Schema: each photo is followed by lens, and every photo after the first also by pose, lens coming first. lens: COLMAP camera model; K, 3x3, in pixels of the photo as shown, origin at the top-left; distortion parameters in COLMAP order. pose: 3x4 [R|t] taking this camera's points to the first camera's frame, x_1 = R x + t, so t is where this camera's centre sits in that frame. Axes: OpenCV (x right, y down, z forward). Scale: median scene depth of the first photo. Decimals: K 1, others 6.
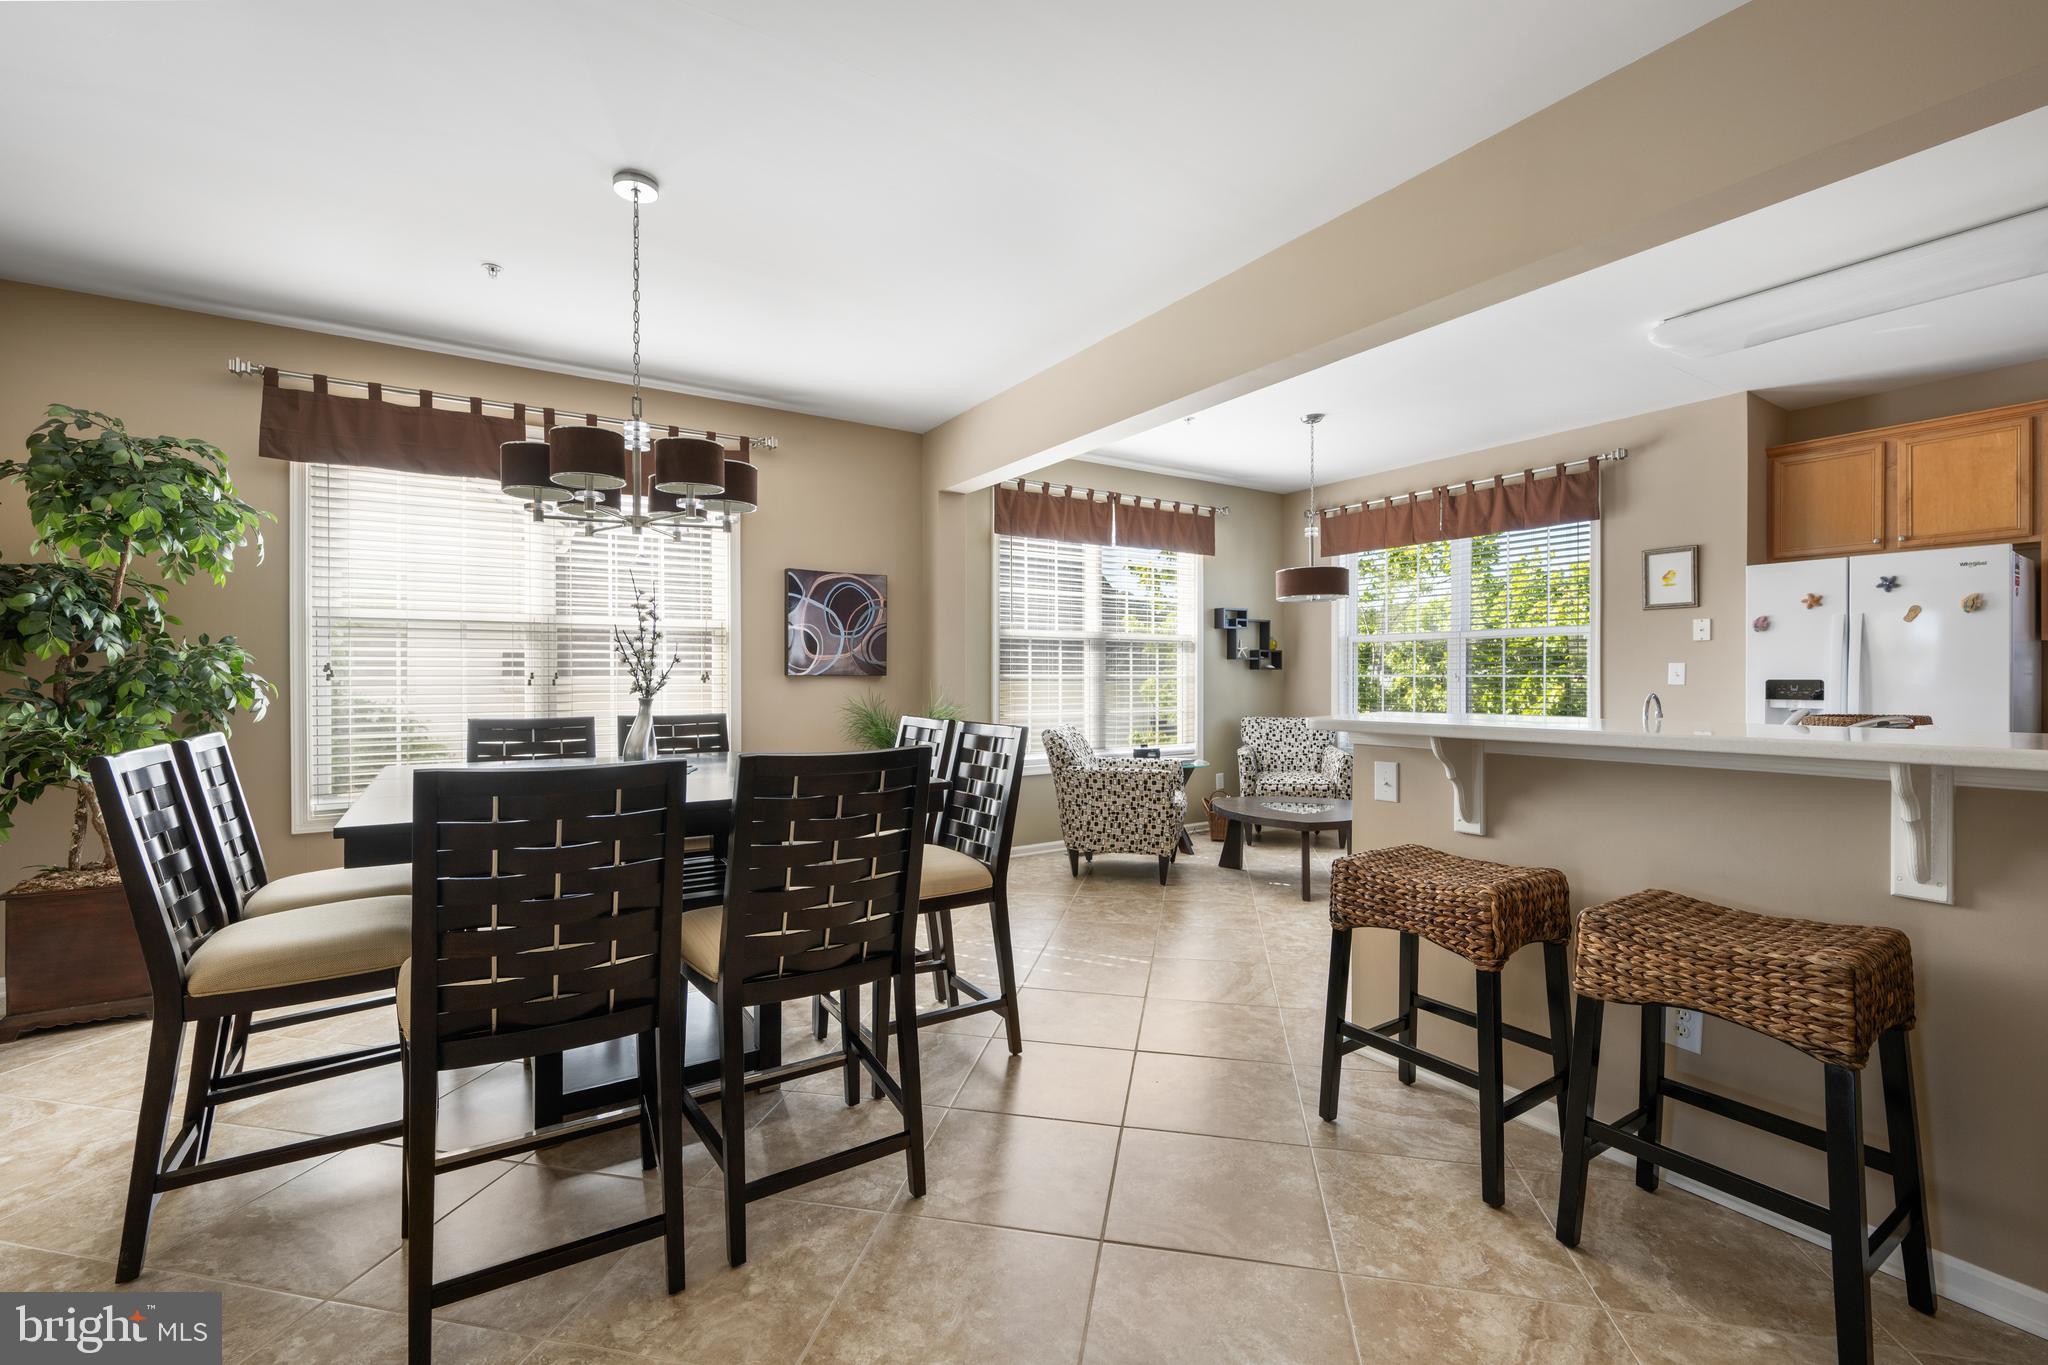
lens RADIAL K [[881.0, 0, 1039.0], [0, 881.0, 677.6], [0, 0, 1]] dist [0.001549, 0.000497]
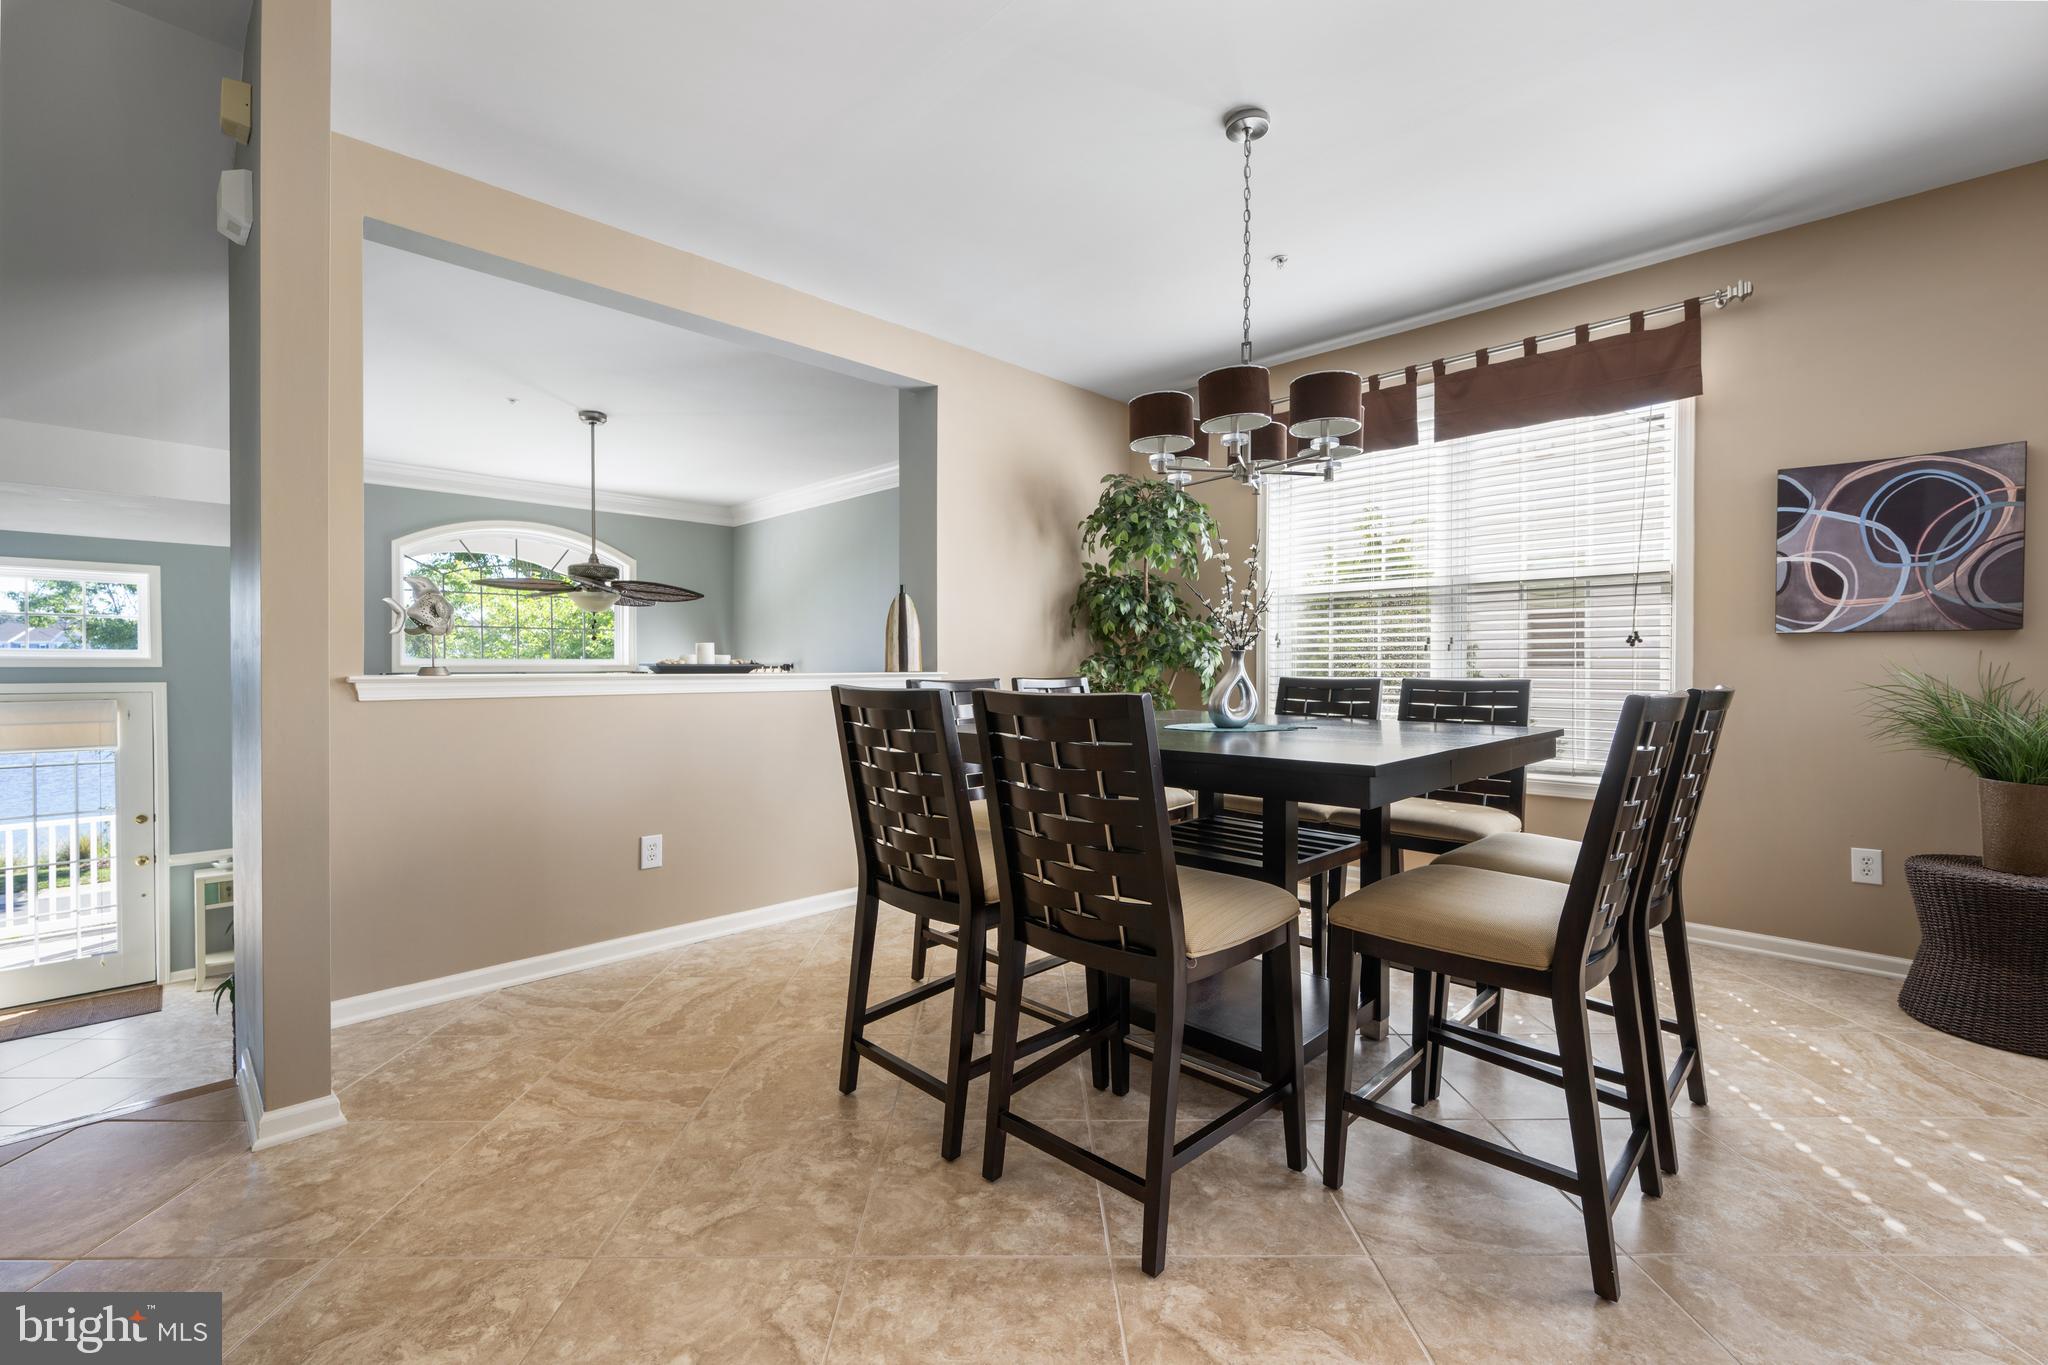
lens RADIAL K [[877.1, 0, 1014.4], [0, 877.1, 676.7], [0, 0, 1]] dist [-0.001306, -0.000148]
pose [[0.182437, 0.011948, -0.983145, 0.229811], [-0.002675, 0.999928, 0.011656, 0.021491], [0.983214, 0.000503, 0.182455, 0.288068]]
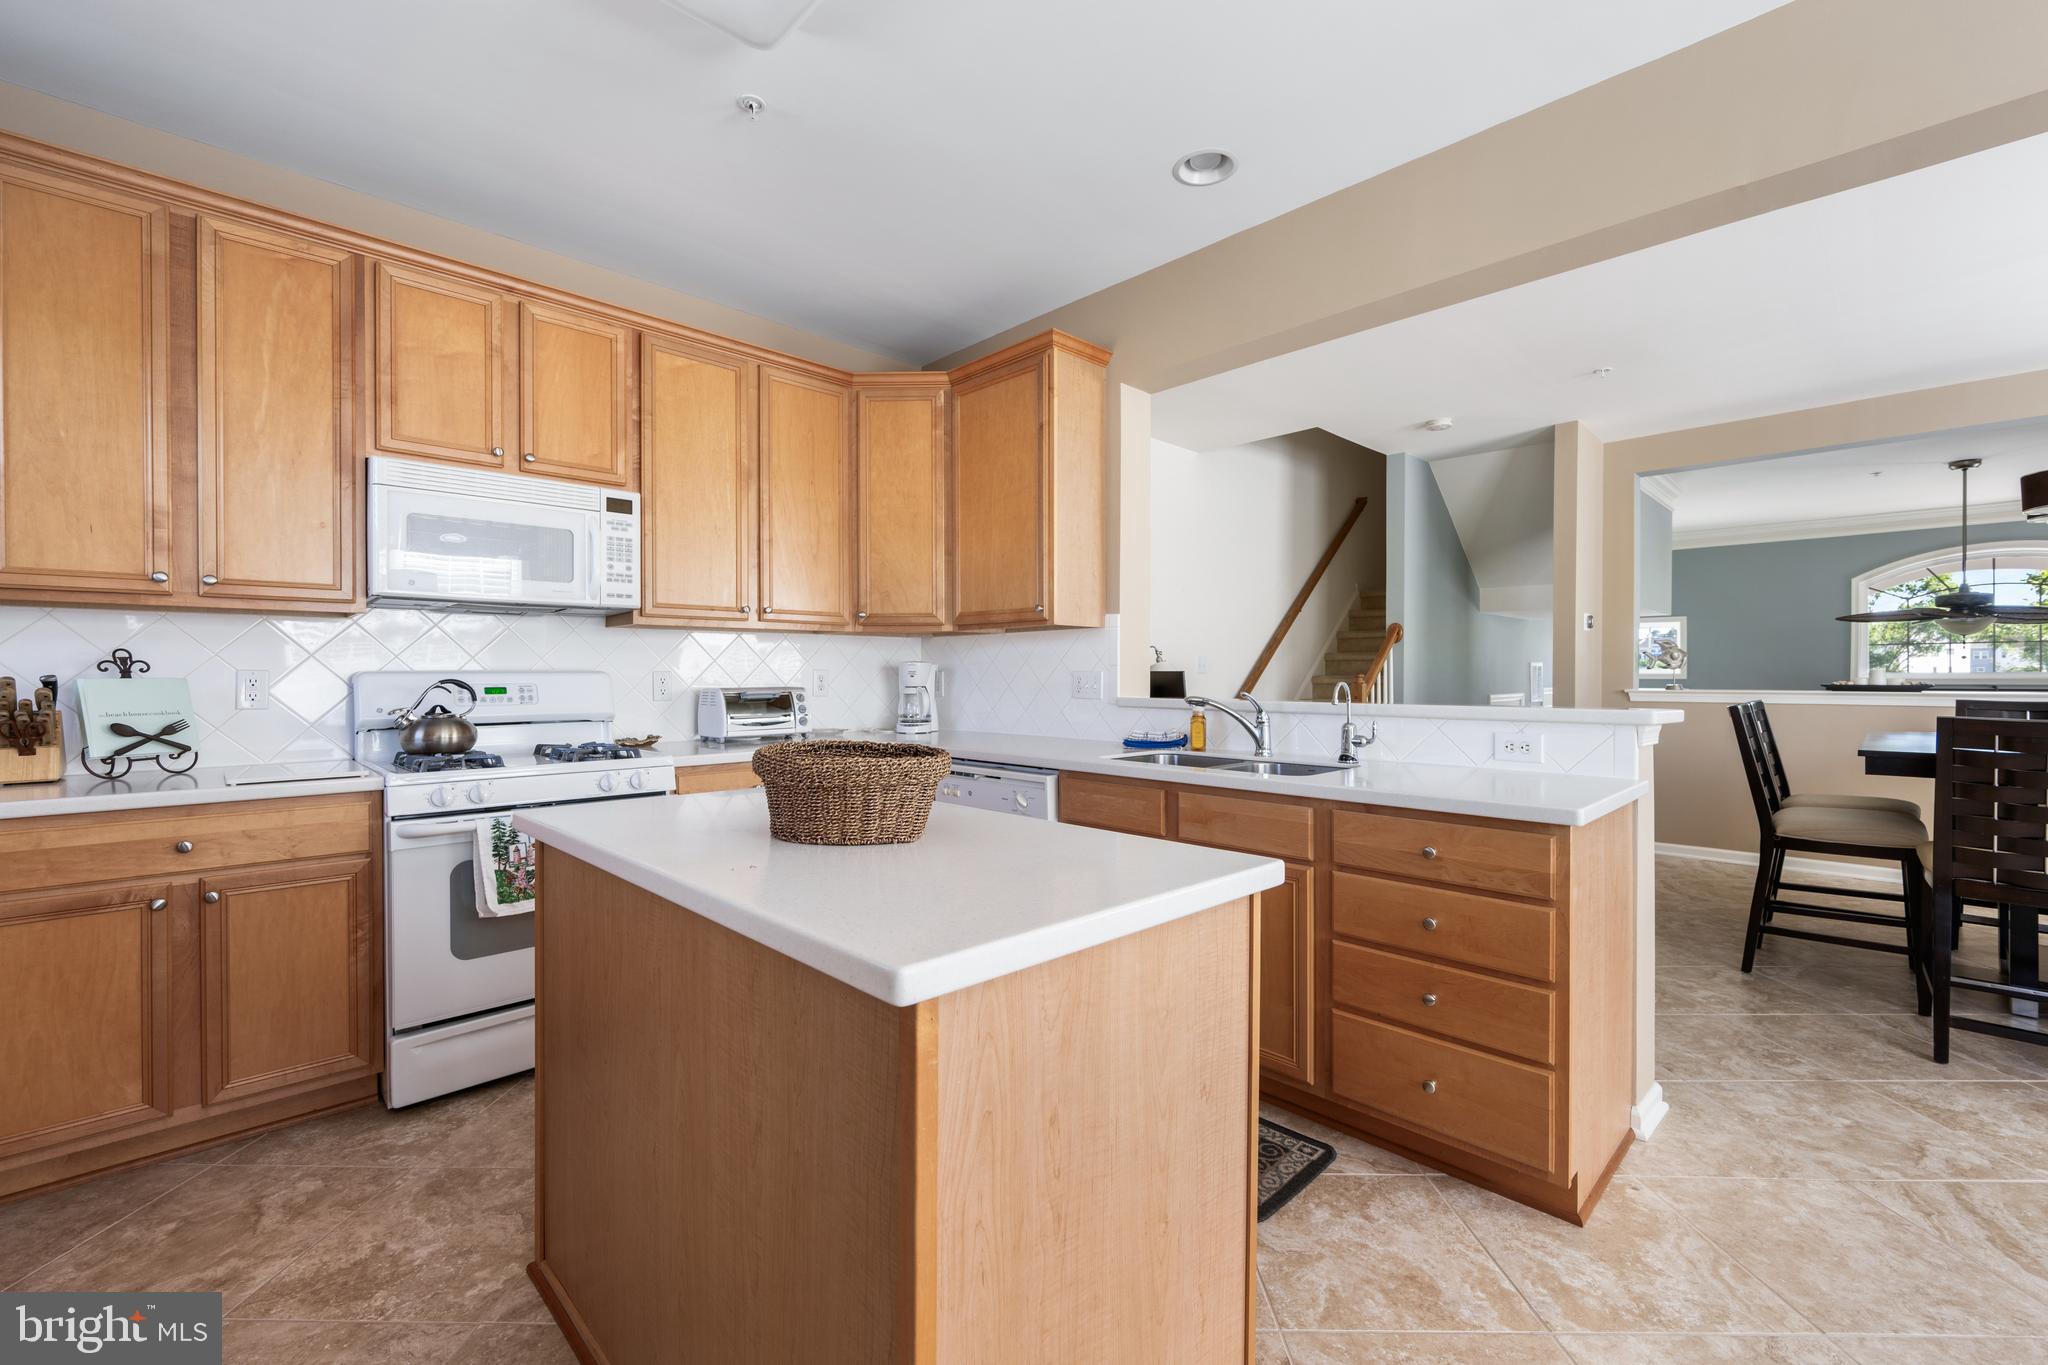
lens RADIAL K [[877.1, 0, 1014.4], [0, 877.1, 676.7], [0, 0, 1]] dist [-0.001306, -0.000148]
pose [[-0.983532, 0.005529, -0.180651, 0.585913], [0.004463, 0.999970, 0.006308, 0.002576], [0.180681, 0.005398, -0.983527, 0.906599]]
